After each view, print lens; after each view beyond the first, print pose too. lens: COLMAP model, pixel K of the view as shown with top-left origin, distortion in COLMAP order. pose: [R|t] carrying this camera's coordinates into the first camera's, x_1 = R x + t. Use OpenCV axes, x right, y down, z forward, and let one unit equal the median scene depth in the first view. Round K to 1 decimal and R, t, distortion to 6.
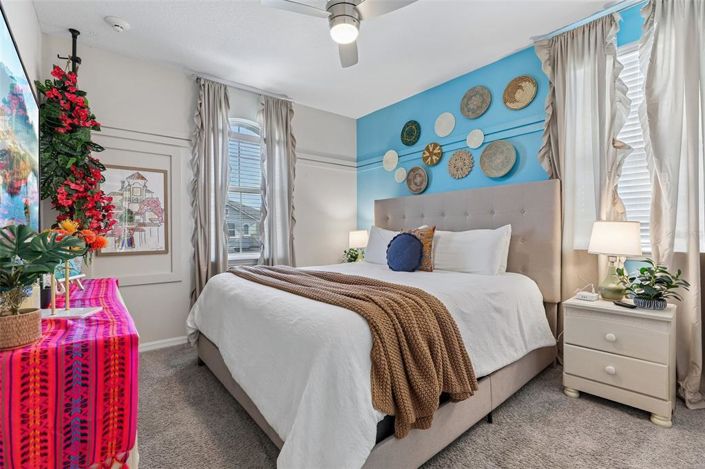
lens RADIAL K [[326.8, 0, 348.2], [0, 326.8, 231.4], [0, 0, 1]] dist [-0.001657, -0.000092]
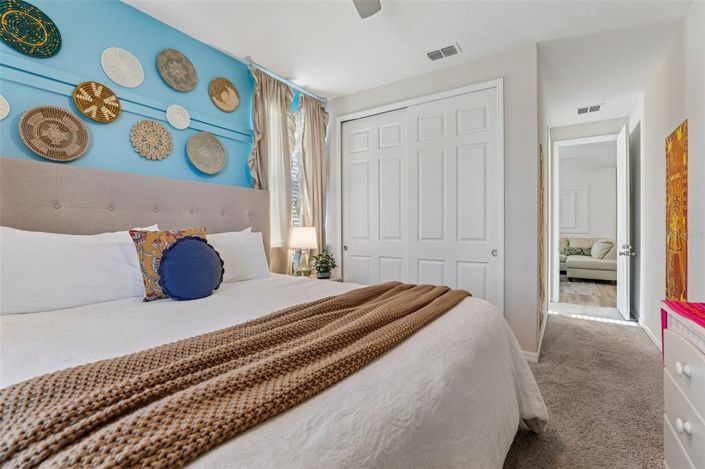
lens RADIAL K [[326.8, 0, 348.2], [0, 326.8, 231.4], [0, 0, 1]] dist [-0.001657, -0.000092]
pose [[-0.300293, -0.005487, 0.953831, -0.448513], [0.003655, 0.999969, 0.006903, -0.006503], [-0.953840, 0.005559, -0.300263, 0.761778]]
